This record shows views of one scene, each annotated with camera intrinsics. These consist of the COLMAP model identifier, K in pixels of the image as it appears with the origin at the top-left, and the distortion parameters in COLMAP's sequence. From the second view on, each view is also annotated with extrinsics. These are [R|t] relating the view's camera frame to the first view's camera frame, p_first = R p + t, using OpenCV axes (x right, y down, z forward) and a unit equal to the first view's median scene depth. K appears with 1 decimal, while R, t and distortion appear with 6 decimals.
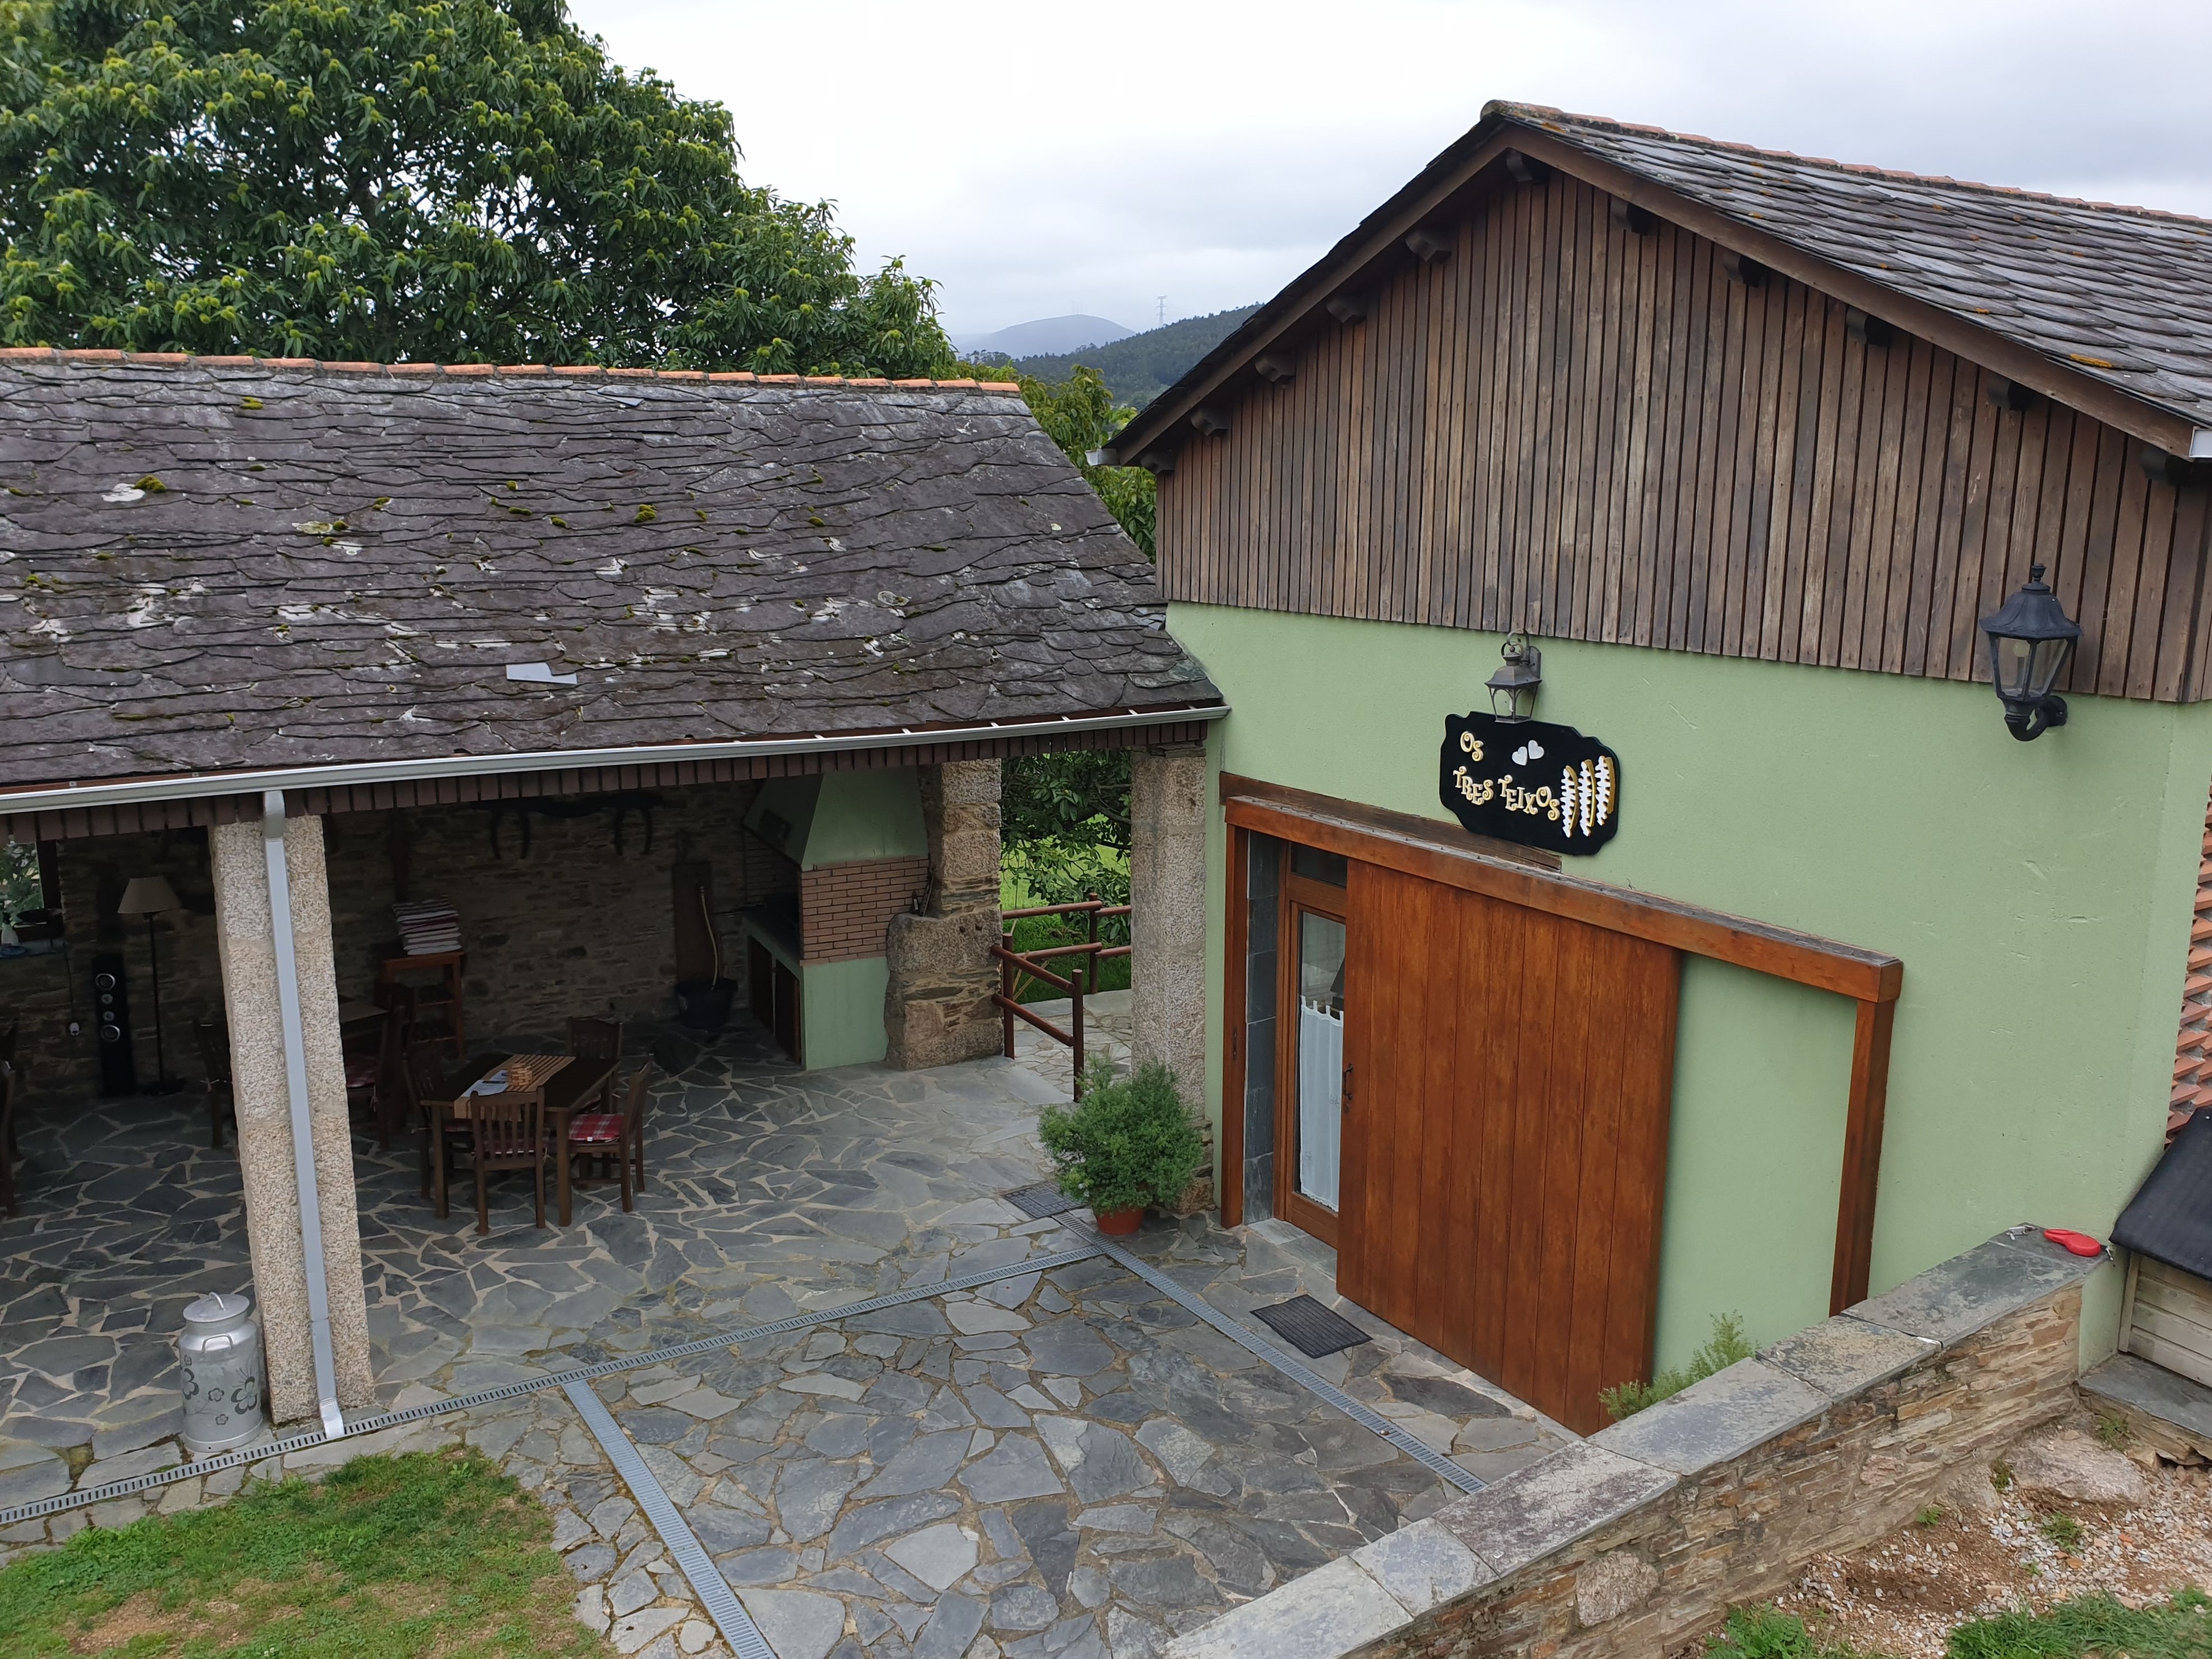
lens RADIAL K [[1697.8, 0, 1102.7], [0, 1697.8, 844.0], [0, 0, 1]] dist [0.026153, -0.013078]
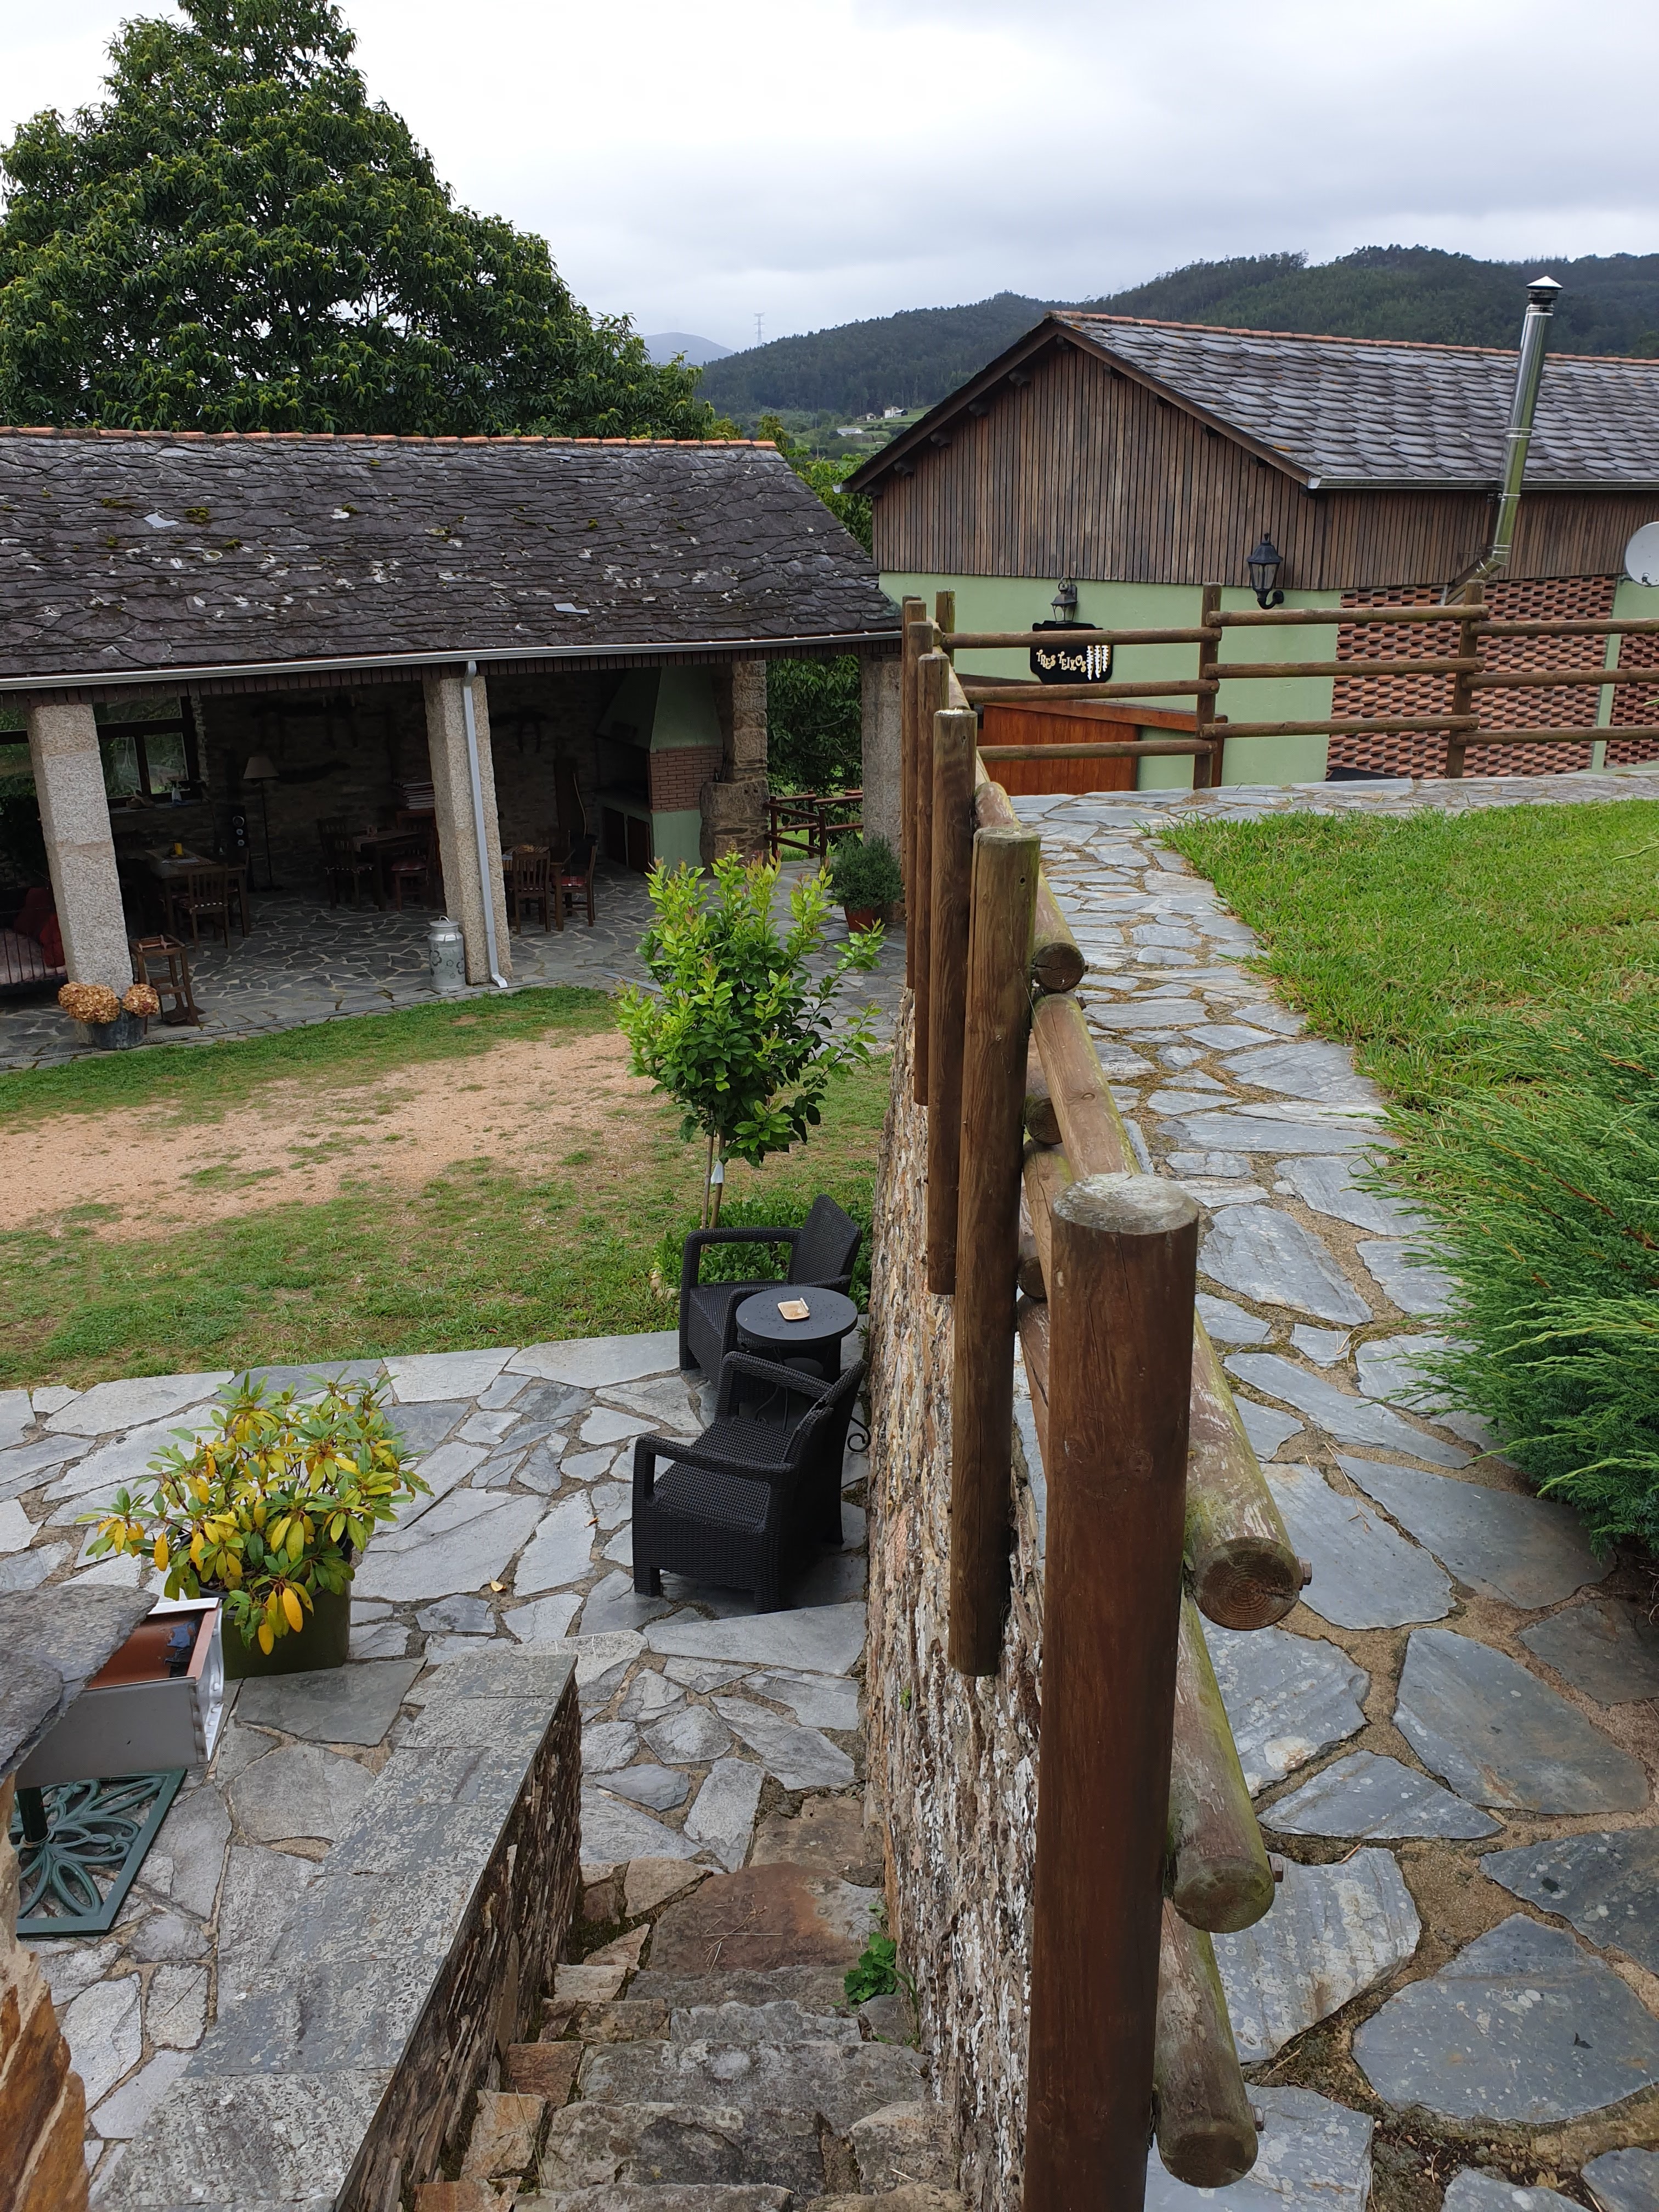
lens RADIAL K [[1697.6, 0, 843.6], [0, 1697.6, 1091.3], [0, 0, 1]] dist [0.026153, -0.013078]
pose [[0.996559, -0.035544, 0.074878, -0.175823], [0.026311, 0.992320, 0.120870, 0.209568], [-0.078599, -0.118484, 0.989840, -0.960824]]
